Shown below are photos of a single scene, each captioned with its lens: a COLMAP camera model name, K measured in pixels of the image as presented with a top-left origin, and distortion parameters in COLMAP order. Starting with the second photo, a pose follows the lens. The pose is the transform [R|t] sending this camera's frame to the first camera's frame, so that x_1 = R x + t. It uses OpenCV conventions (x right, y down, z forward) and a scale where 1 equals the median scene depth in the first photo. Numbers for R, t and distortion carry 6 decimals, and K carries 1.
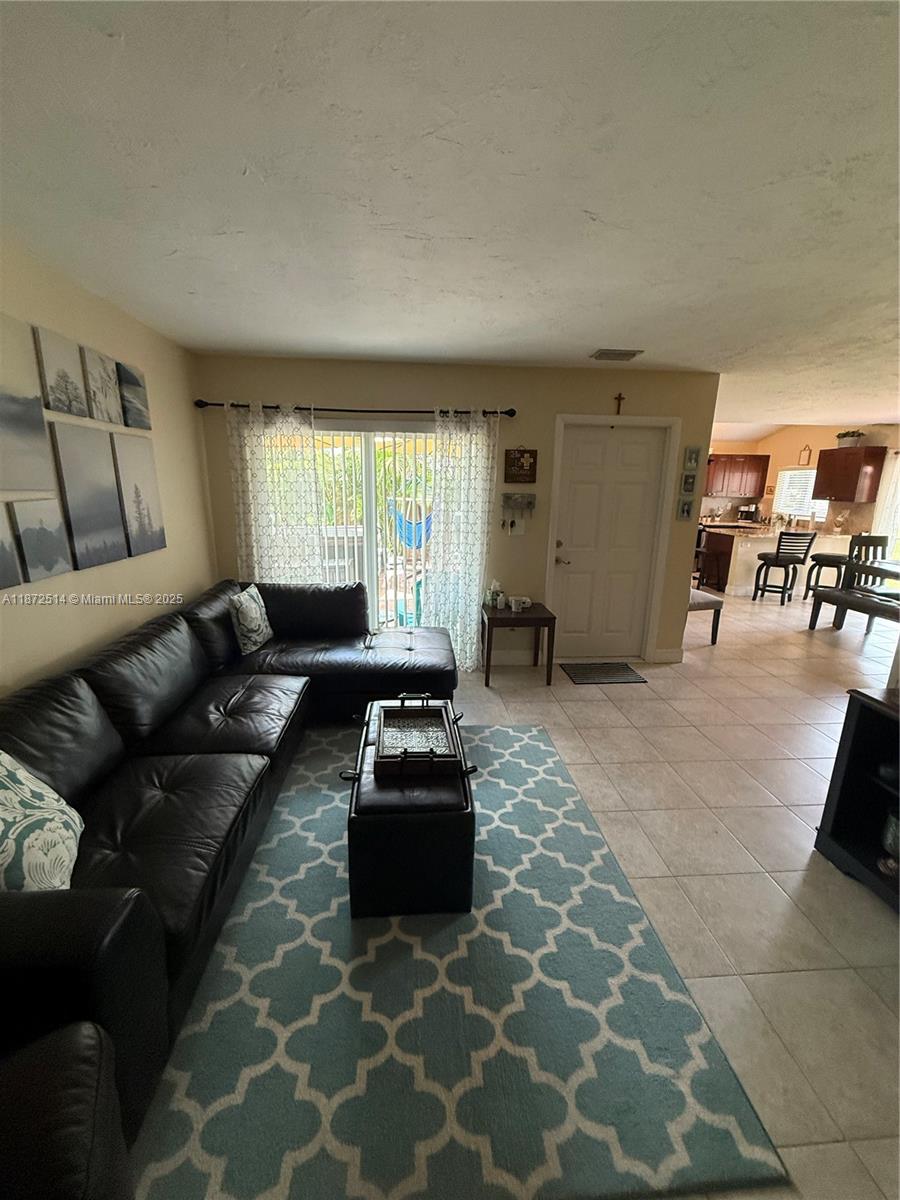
lens RADIAL K [[477.2, 0, 451.1], [0, 477.2, 597.4], [0, 0, 1]] dist [0.000026, 0.000436]
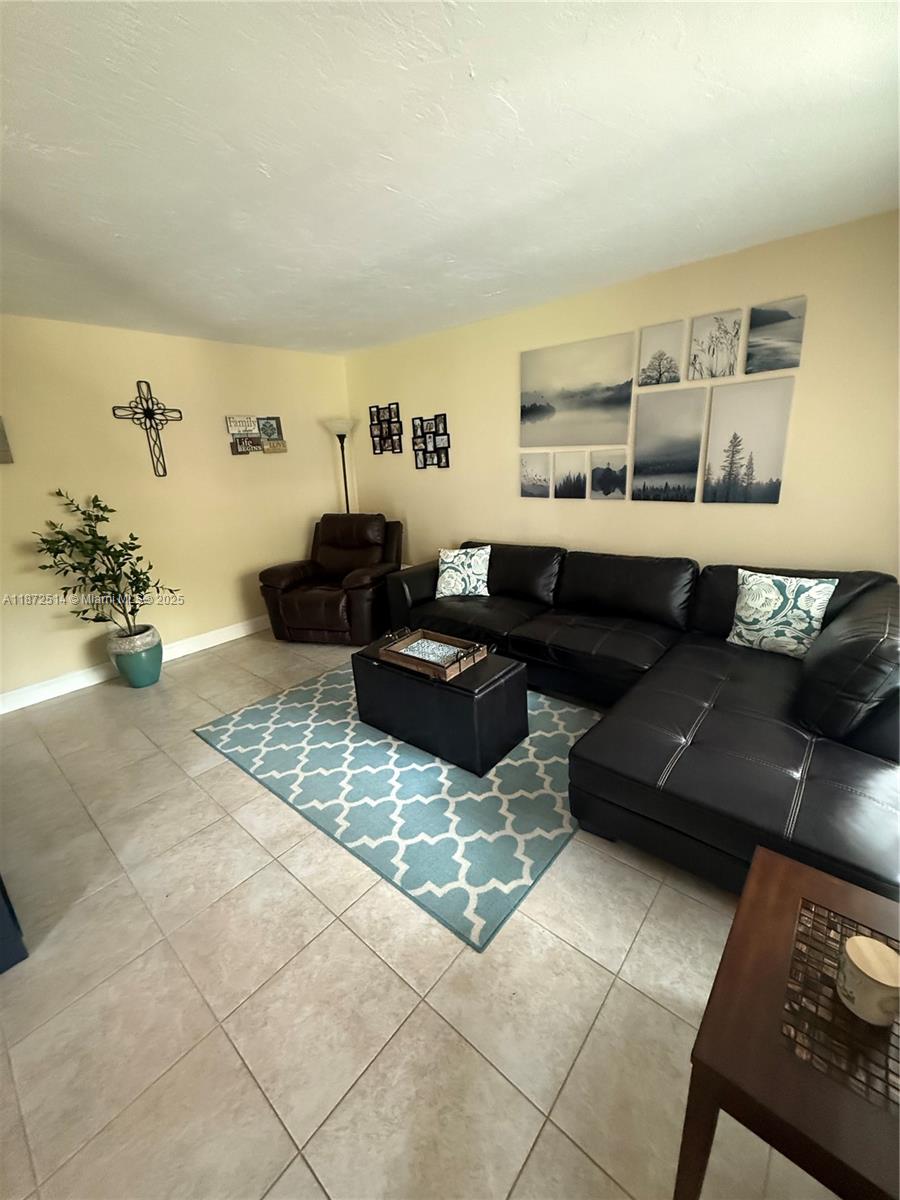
lens RADIAL K [[476.0, 0, 450.3], [0, 476.0, 597.2], [0, 0, 1]] dist [0.000788, 0.000256]
pose [[-0.707248, 0.226029, -0.669859, 0.492566], [-0.123730, 0.893315, 0.432065, -0.269586], [0.696054, 0.388458, -0.603828, 1.238335]]
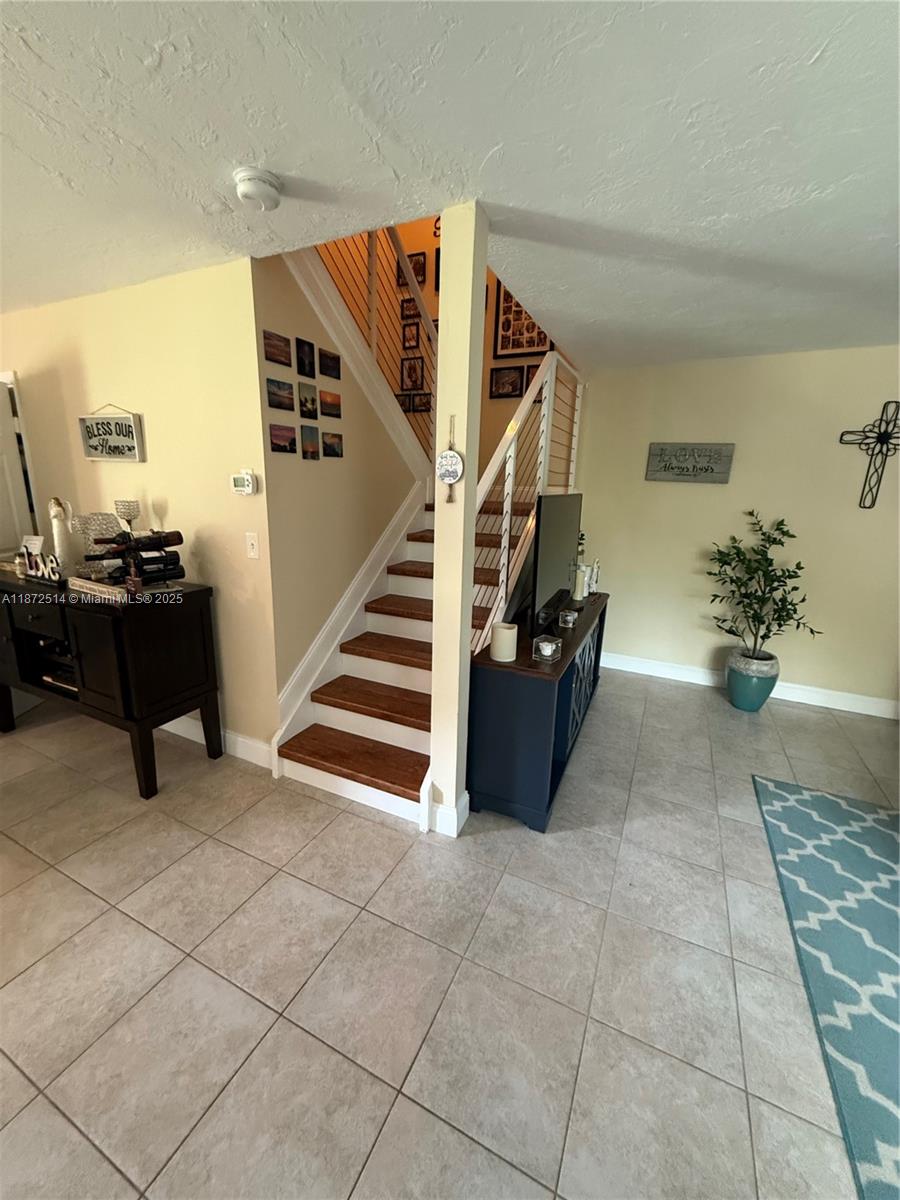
lens RADIAL K [[478.8, 0, 450.9], [0, 478.8, 597.5], [0, 0, 1]] dist [0.000544, 0.000364]
pose [[-0.865722, -0.155169, 0.475865, 0.389043], [0.073804, 0.900766, 0.427987, -0.276251], [-0.495053, 0.405639, -0.768361, 1.235310]]
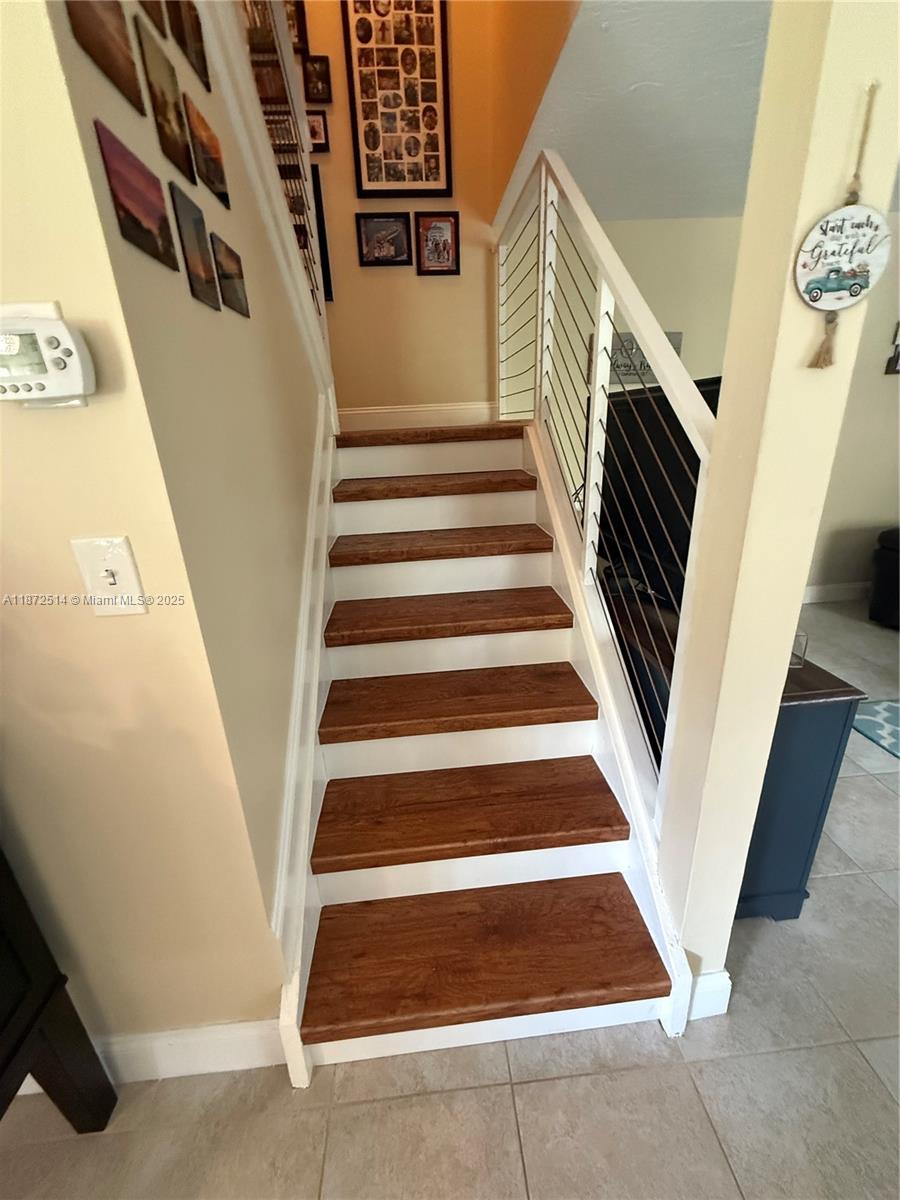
lens RADIAL K [[476.0, 0, 450.3], [0, 476.0, 597.2], [0, 0, 1]] dist [0.000788, 0.000256]
pose [[-0.999704, 0.022951, 0.008103, 0.899926], [0.023619, 0.834317, 0.550778, -0.157375], [0.005881, 0.550807, -0.834612, 0.960558]]
